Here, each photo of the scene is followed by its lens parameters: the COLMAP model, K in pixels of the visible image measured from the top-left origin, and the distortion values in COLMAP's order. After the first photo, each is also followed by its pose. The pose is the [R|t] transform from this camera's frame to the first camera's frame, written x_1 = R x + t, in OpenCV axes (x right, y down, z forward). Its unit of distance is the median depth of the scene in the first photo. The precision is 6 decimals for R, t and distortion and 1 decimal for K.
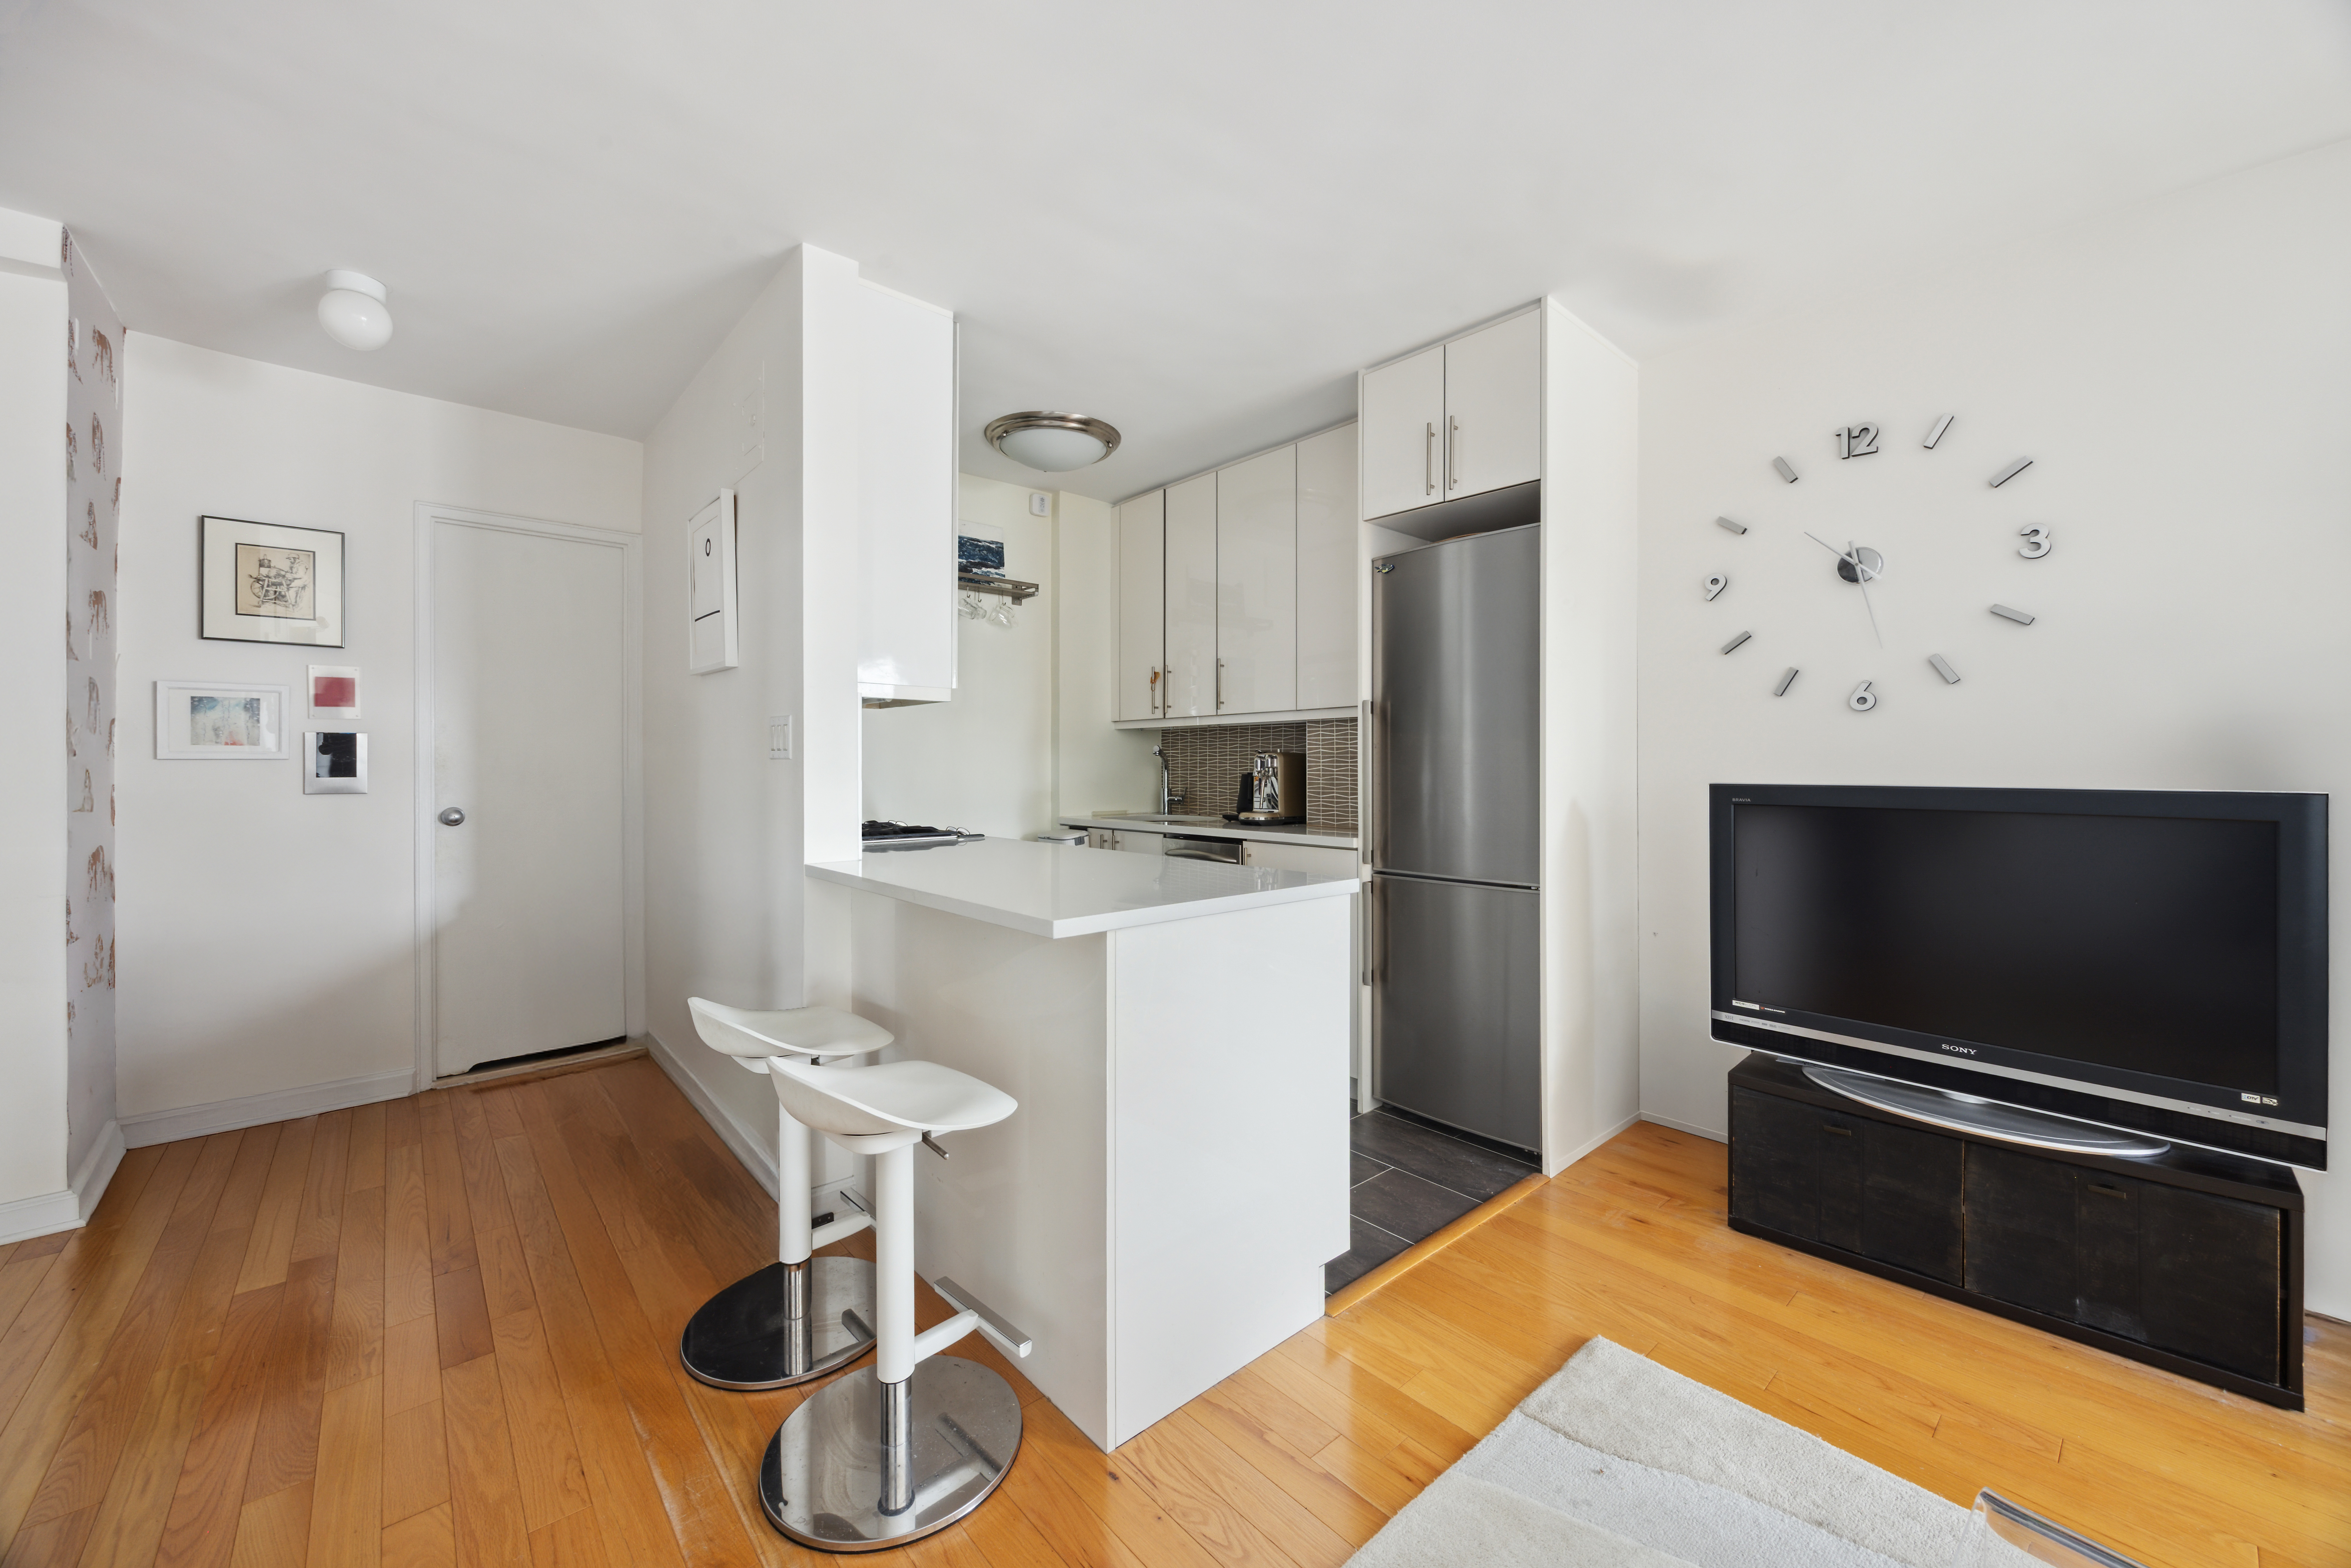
lens RADIAL K [[910.4, 0, 1170.4], [0, 910.4, 772.0], [0, 0, 1]] dist [-0.001656, -0.000448]
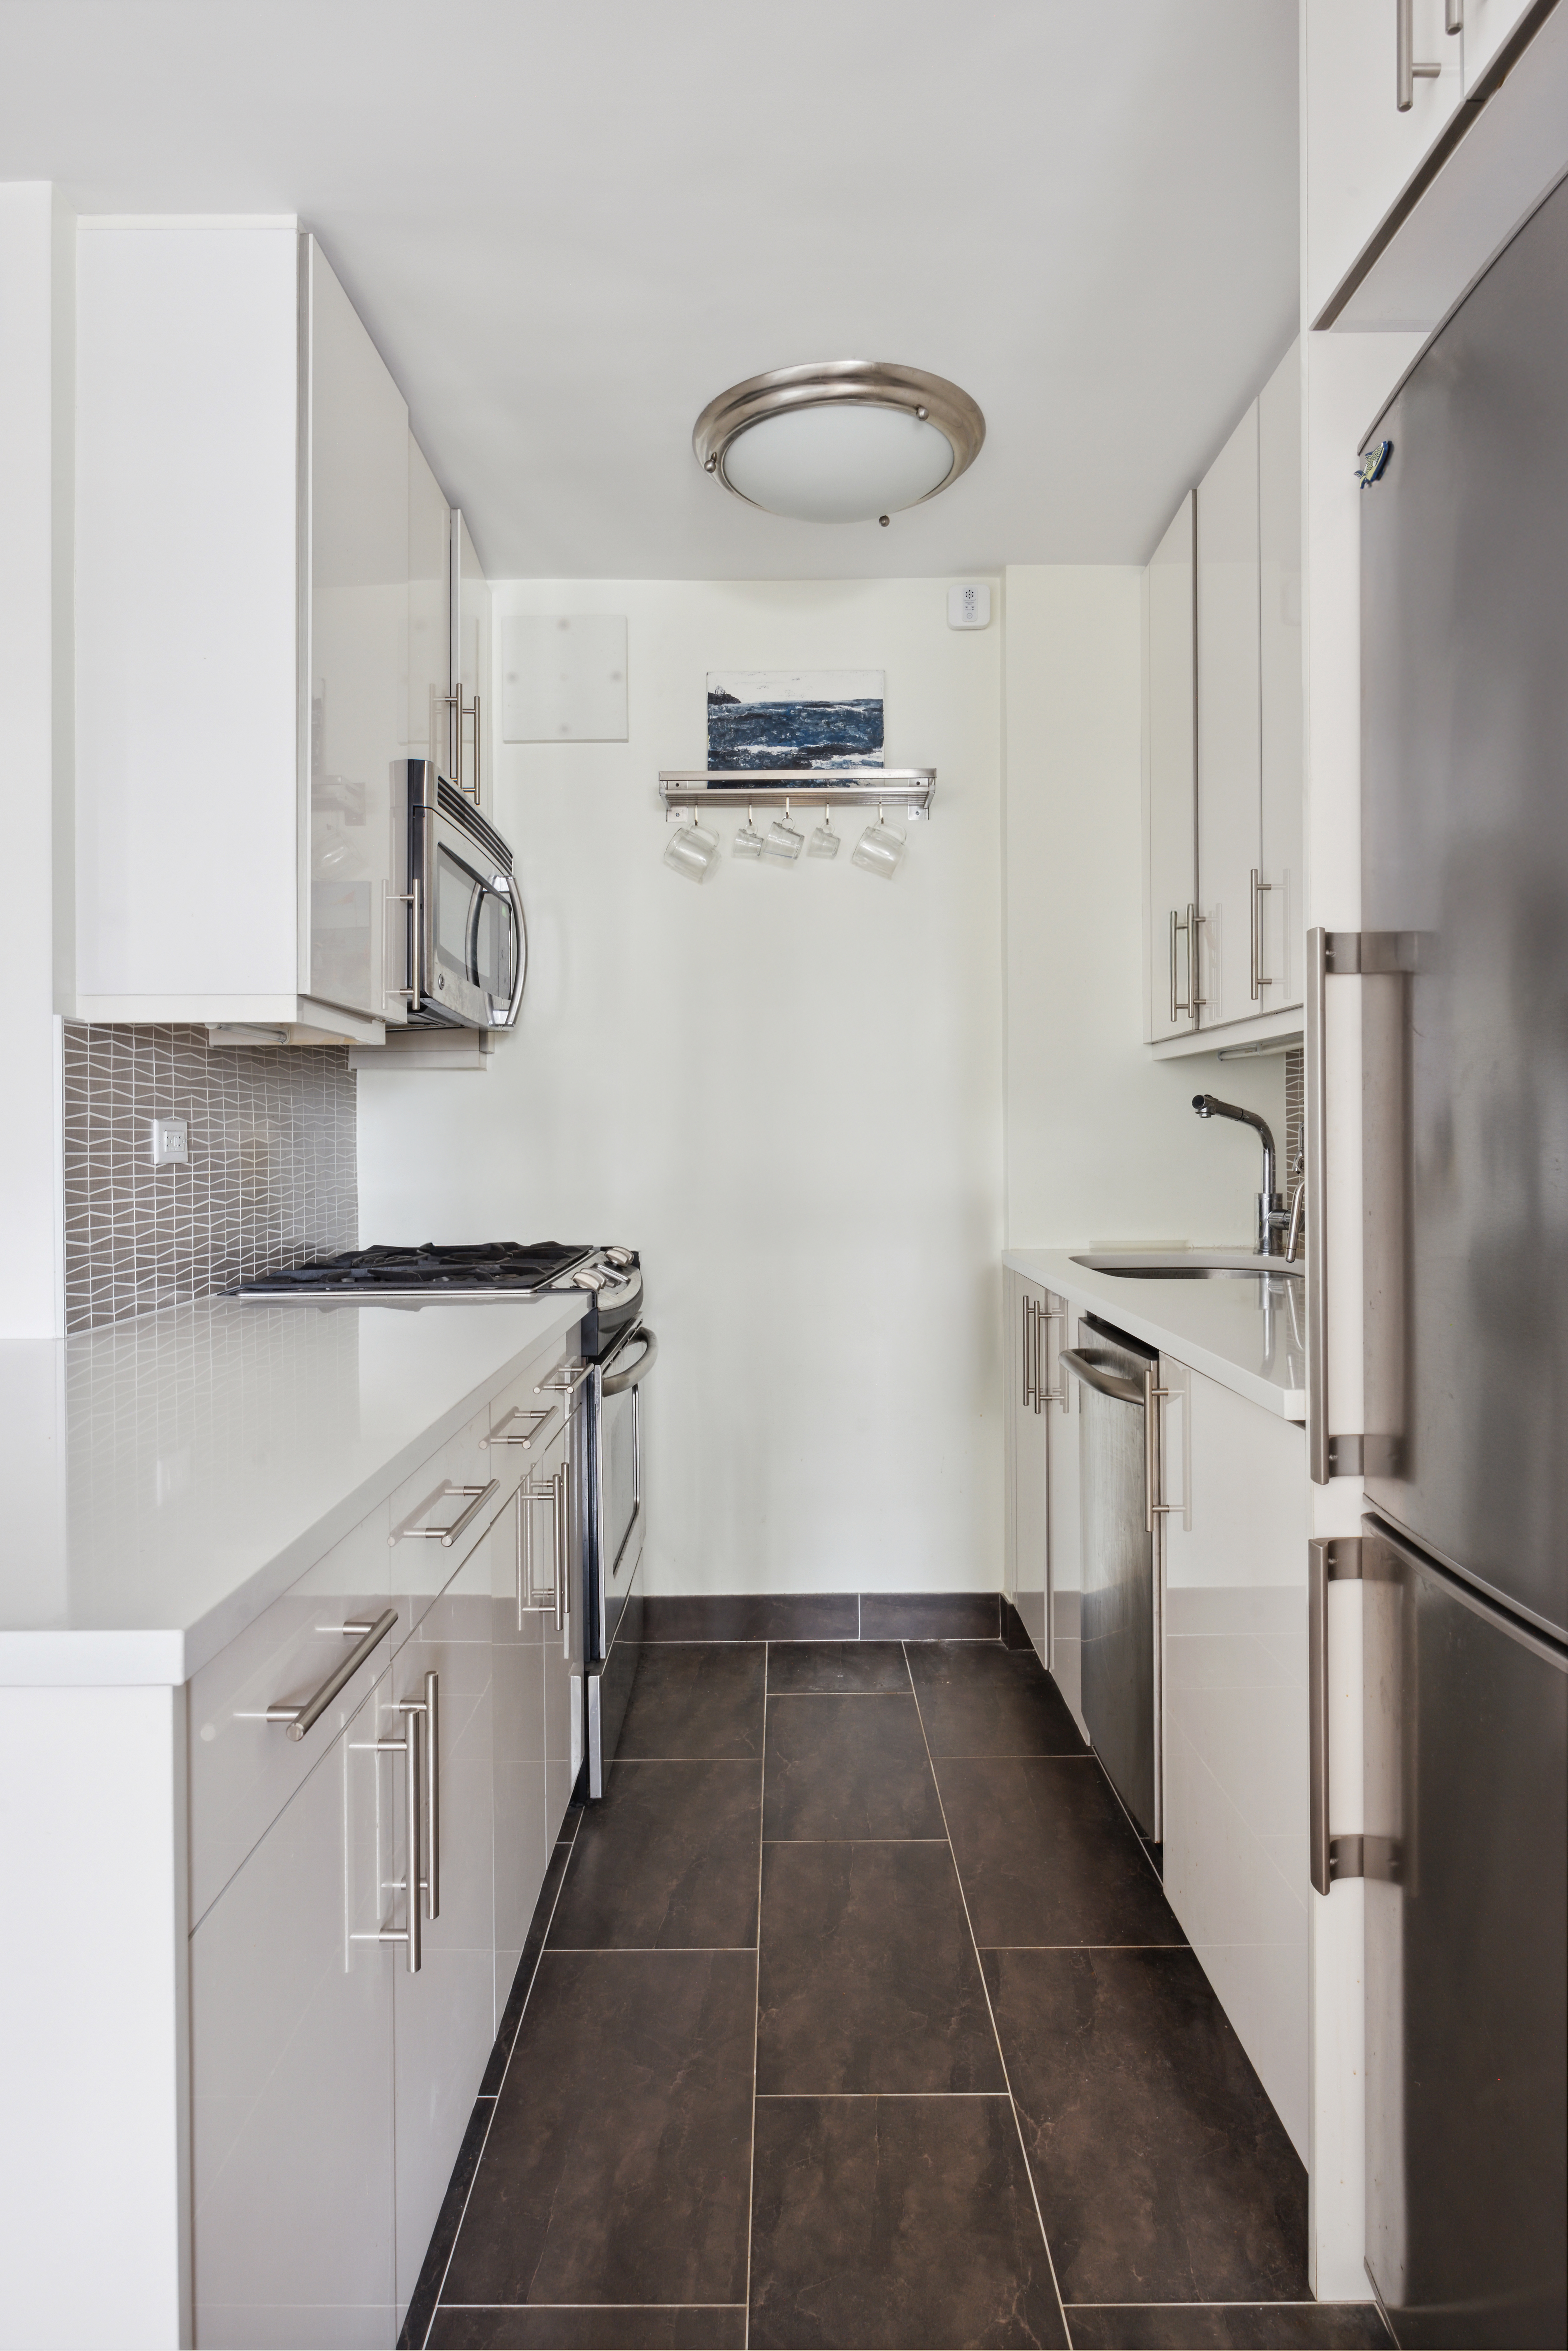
lens RADIAL K [[1357.5, 0, 774.4], [0, 1357.5, 1165.5], [0, 0, 1]] dist [-0.004066, -0.001007]
pose [[0.741076, 0.010631, -0.671337, 0.382499], [0.001715, 0.999841, 0.017727, -0.010098], [0.671419, -0.014289, 0.740940, 0.549837]]
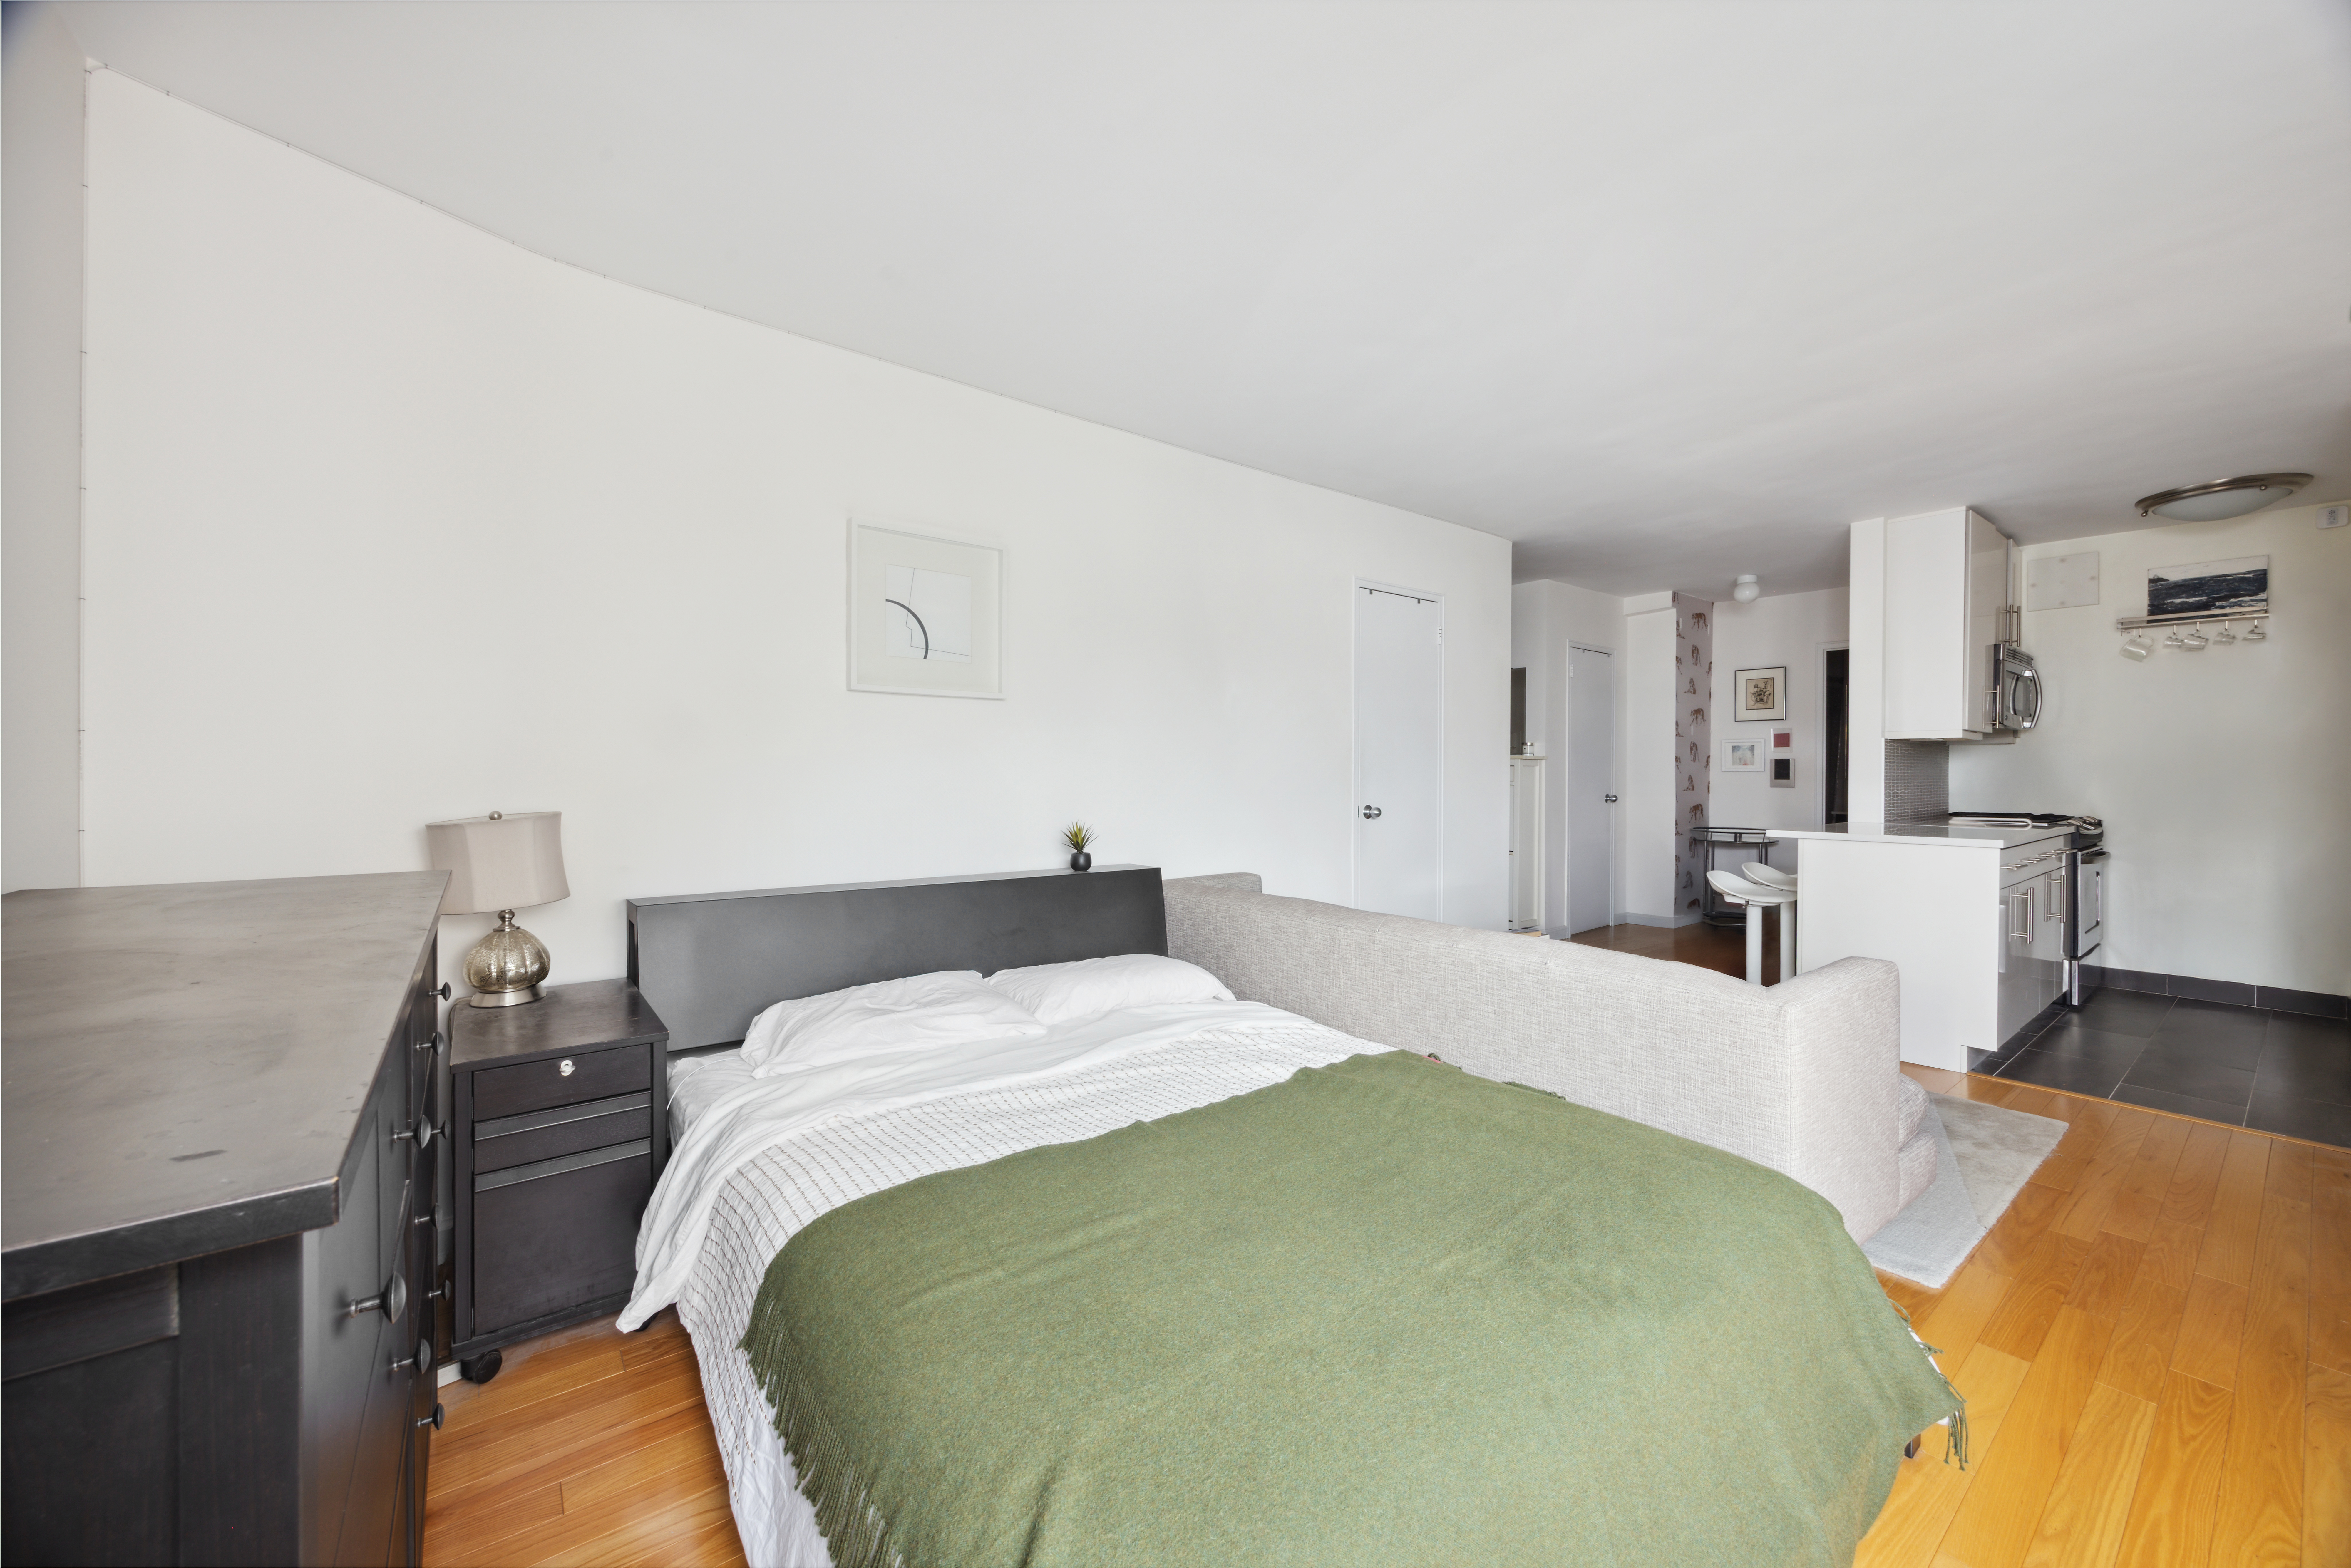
lens RADIAL K [[910.4, 0, 1171.8], [0, 910.4, 777.9], [0, 0, 1]] dist [-0.001656, -0.000448]
pose [[-0.069267, 0.004965, -0.997586, 1.352418], [-0.008510, 0.999948, 0.005568, 0.002354], [0.997562, 0.008876, -0.069221, -0.305559]]
